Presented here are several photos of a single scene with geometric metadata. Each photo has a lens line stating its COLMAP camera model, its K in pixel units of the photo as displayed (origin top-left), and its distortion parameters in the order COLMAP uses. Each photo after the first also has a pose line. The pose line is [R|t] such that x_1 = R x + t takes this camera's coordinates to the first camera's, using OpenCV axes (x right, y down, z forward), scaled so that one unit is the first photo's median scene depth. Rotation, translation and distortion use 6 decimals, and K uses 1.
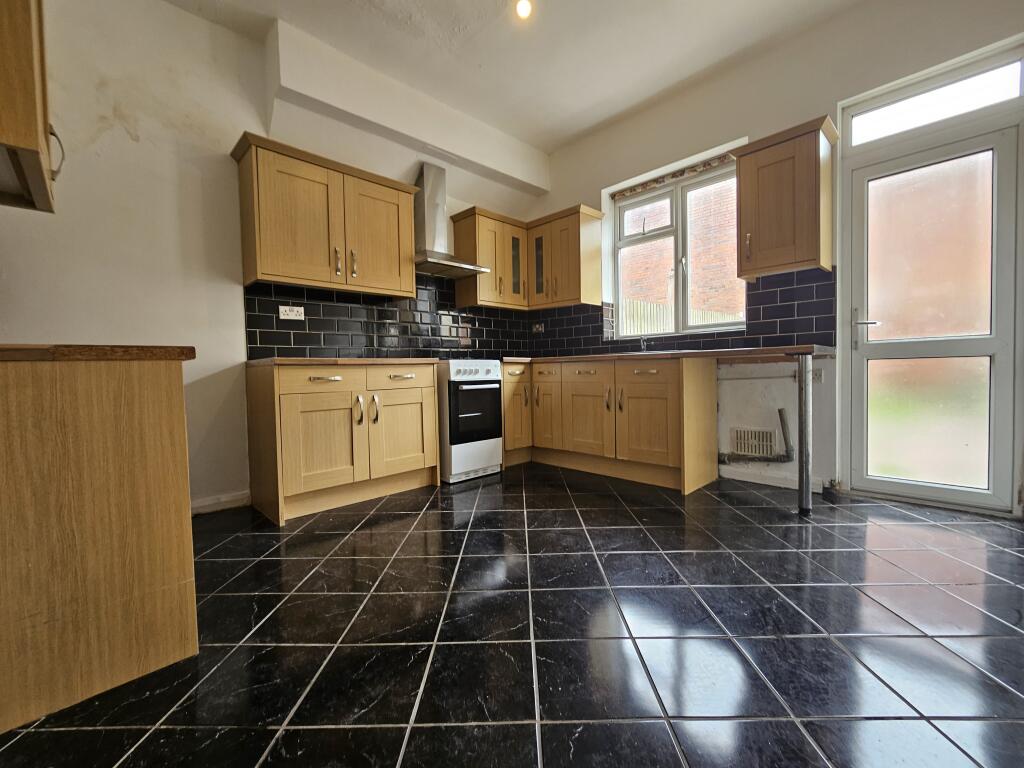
lens RADIAL K [[418.7, 0, 512.0], [0, 418.7, 384.0], [0, 0, 1]] dist [-0.000308, -0.000226]
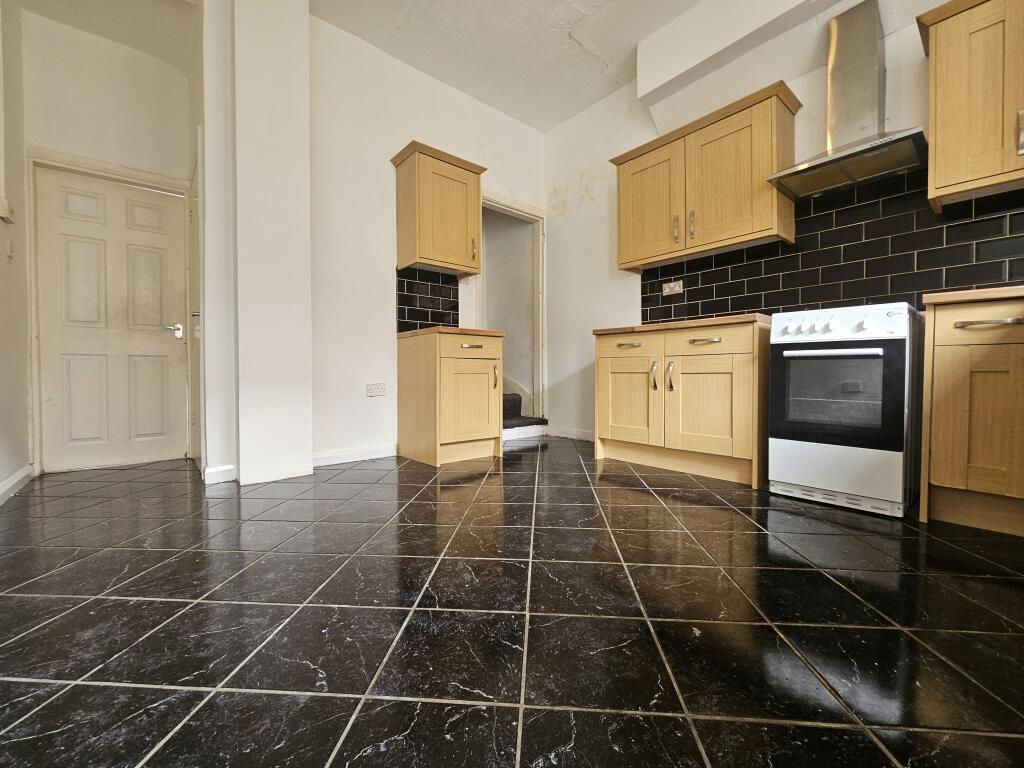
lens RADIAL K [[419.8, 0, 519.3], [0, 419.8, 381.6], [0, 0, 1]] dist [0.001345, 0.000127]
pose [[-0.049226, 0.043241, -0.997851, 0.567969], [-0.030186, 0.998542, 0.044760, 0.036036], [0.998331, 0.032325, -0.047849, 0.620122]]
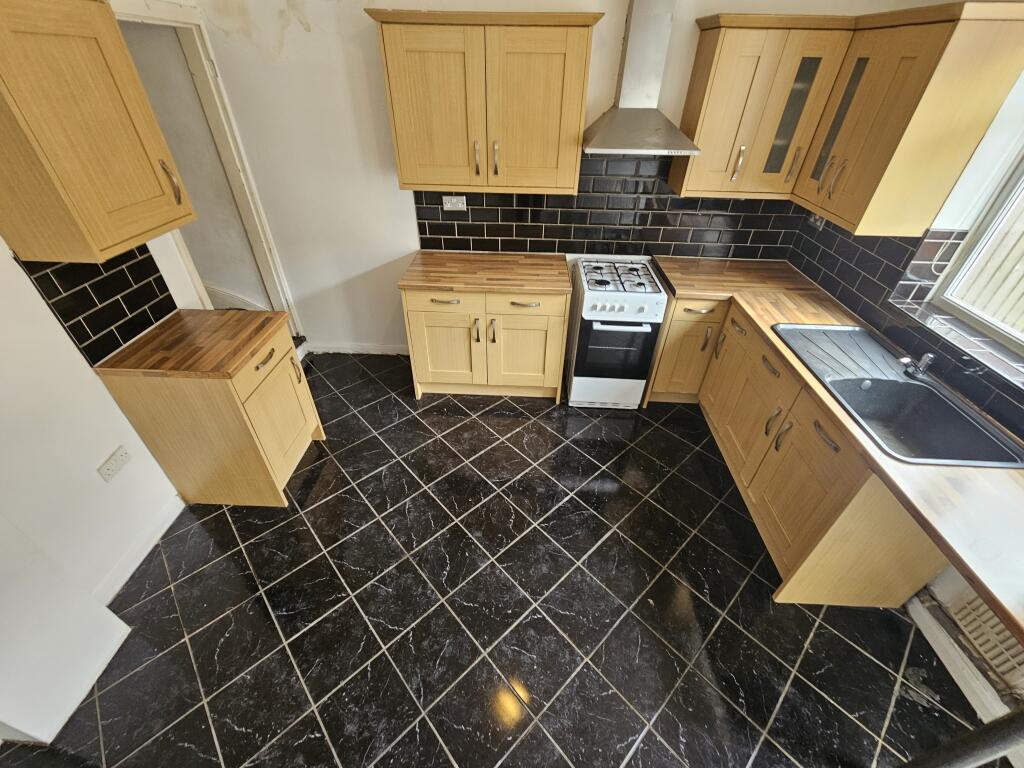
lens RADIAL K [[417.0, 0, 514.8], [0, 417.0, 380.3], [0, 0, 1]] dist [0.001532, -0.000283]
pose [[0.687642, 0.457736, -0.563584, 0.301108], [-0.061994, 0.810414, 0.582569, -0.390451], [0.723399, -0.365660, 0.585651, 0.349601]]
